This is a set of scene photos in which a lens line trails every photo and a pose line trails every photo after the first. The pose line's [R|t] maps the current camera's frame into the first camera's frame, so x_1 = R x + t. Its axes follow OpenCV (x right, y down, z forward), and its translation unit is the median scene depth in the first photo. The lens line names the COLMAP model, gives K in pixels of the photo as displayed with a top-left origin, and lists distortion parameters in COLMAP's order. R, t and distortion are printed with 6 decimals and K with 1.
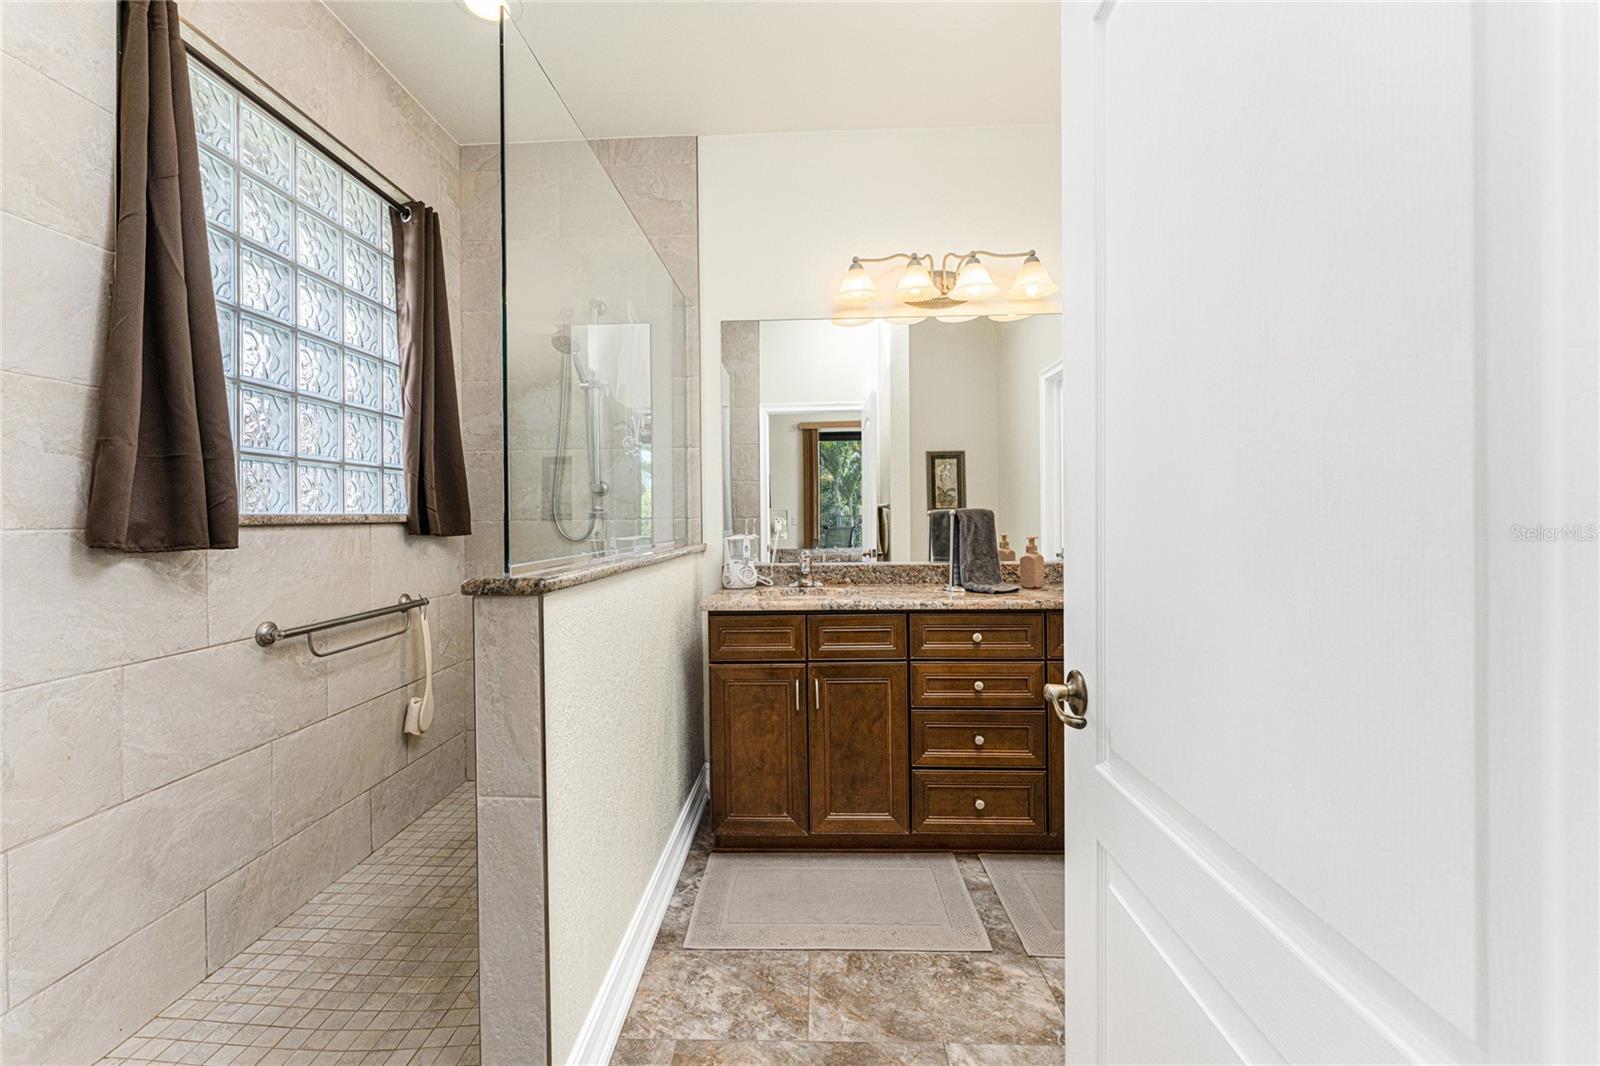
lens RADIAL K [[659.1, 0, 800.3], [0, 659.1, 518.9], [0, 0, 1]] dist [-0.003840, -0.000661]
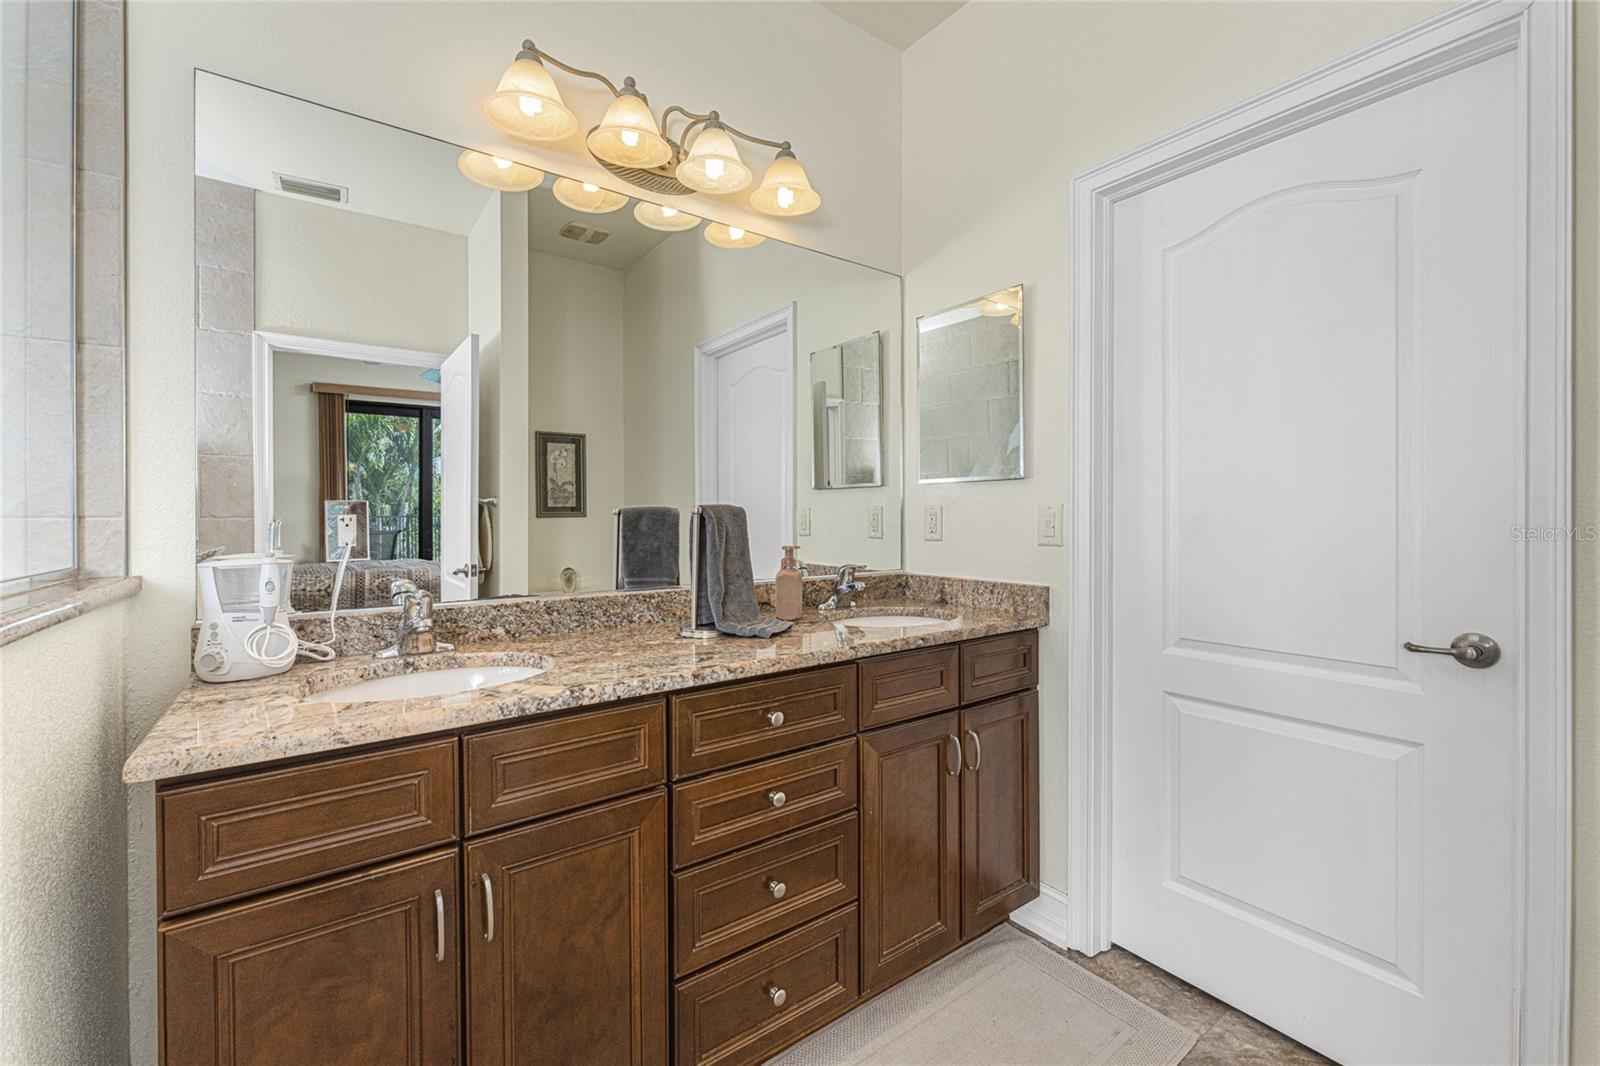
lens RADIAL K [[659.1, 0, 788.7], [0, 659.1, 514.9], [0, 0, 1]] dist [-0.003840, -0.000661]
pose [[0.793425, 0.007771, 0.608619, -0.079856], [-0.002125, 0.999948, -0.009997, 0.000902], [-0.608665, 0.006638, 0.793400, 0.473077]]
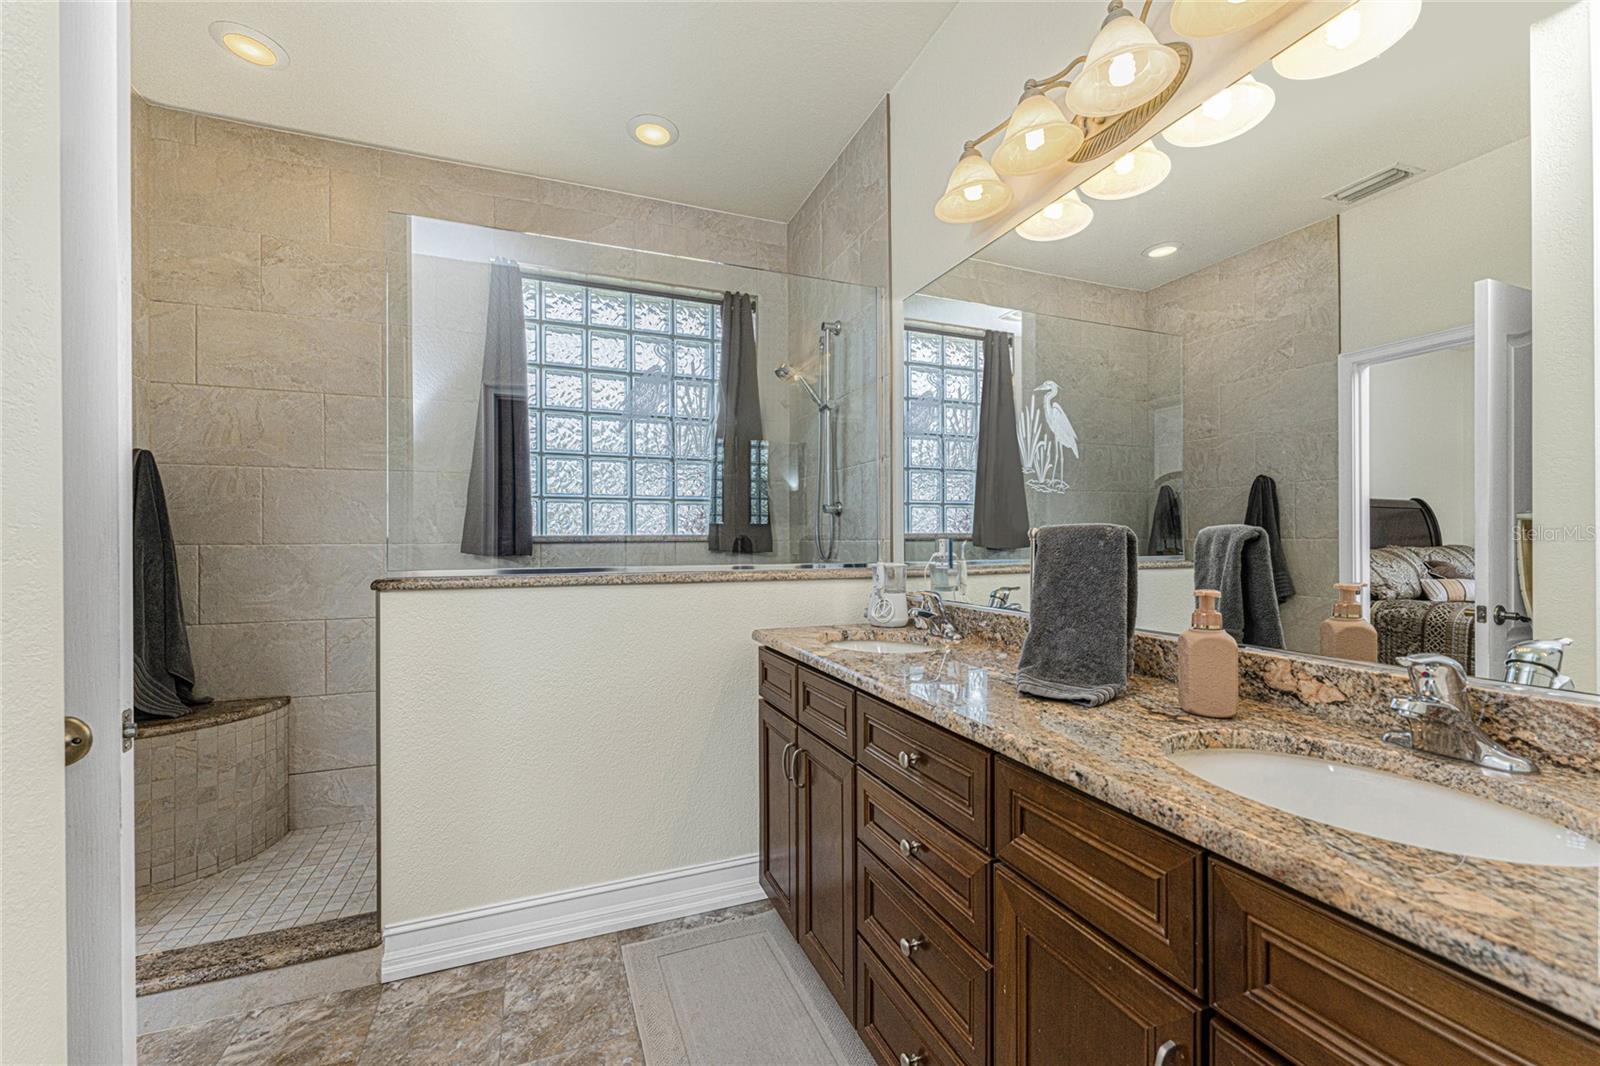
lens RADIAL K [[659.1, 0, 802.9], [0, 659.1, 544.6], [0, 0, 1]] dist [-0.003840, -0.000661]
pose [[0.388299, 0.015659, -0.921401, 0.670153], [-0.003759, 0.999874, 0.015409, -0.008214], [0.921526, -0.002520, 0.388309, 0.641158]]
